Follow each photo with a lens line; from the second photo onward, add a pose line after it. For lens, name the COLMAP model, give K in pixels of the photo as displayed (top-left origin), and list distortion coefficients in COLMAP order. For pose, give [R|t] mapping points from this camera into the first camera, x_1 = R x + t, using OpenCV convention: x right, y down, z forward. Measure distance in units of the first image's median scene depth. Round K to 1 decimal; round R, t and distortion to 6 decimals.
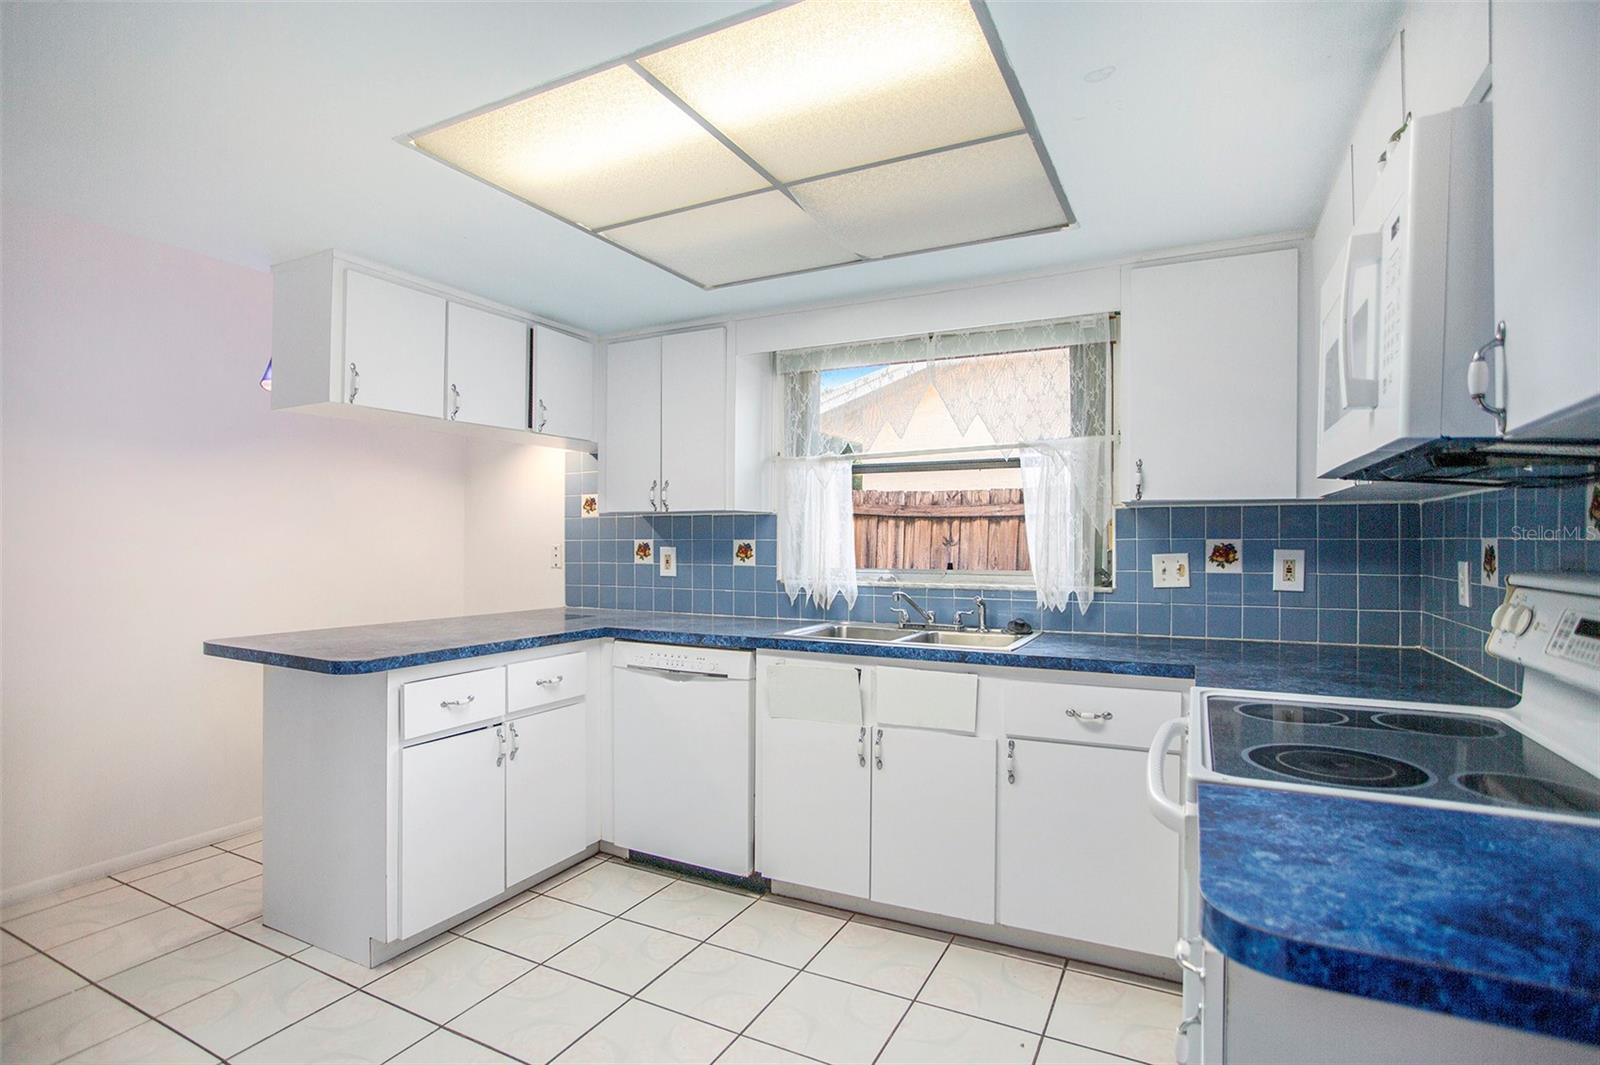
lens RADIAL K [[798.4, 0, 787.3], [0, 798.4, 534.0], [0, 0, 1]] dist [0.000240, 0.009143]
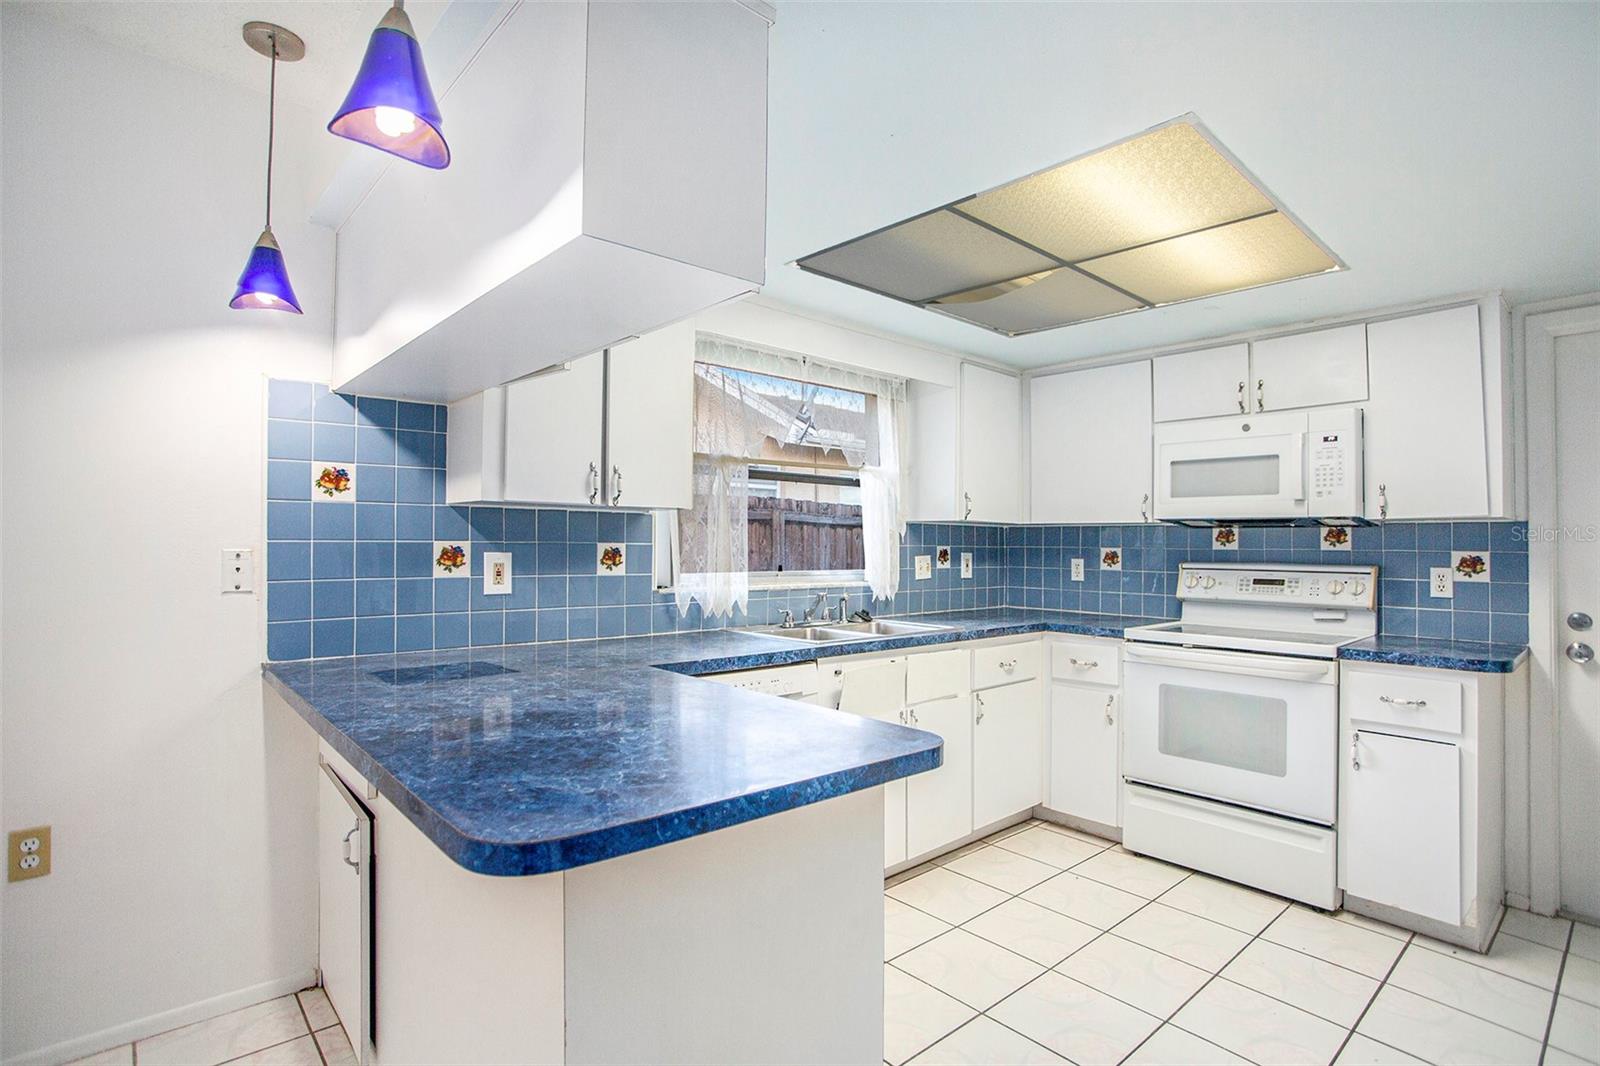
lens RADIAL K [[798.4, 0, 830.5], [0, 798.4, 544.3], [0, 0, 1]] dist [0.000240, 0.009143]
pose [[0.362855, 0.006141, 0.931825, -0.732859], [-0.014130, 0.999900, -0.001087, 0.006229], [-0.931738, -0.012772, 0.362905, 0.502315]]
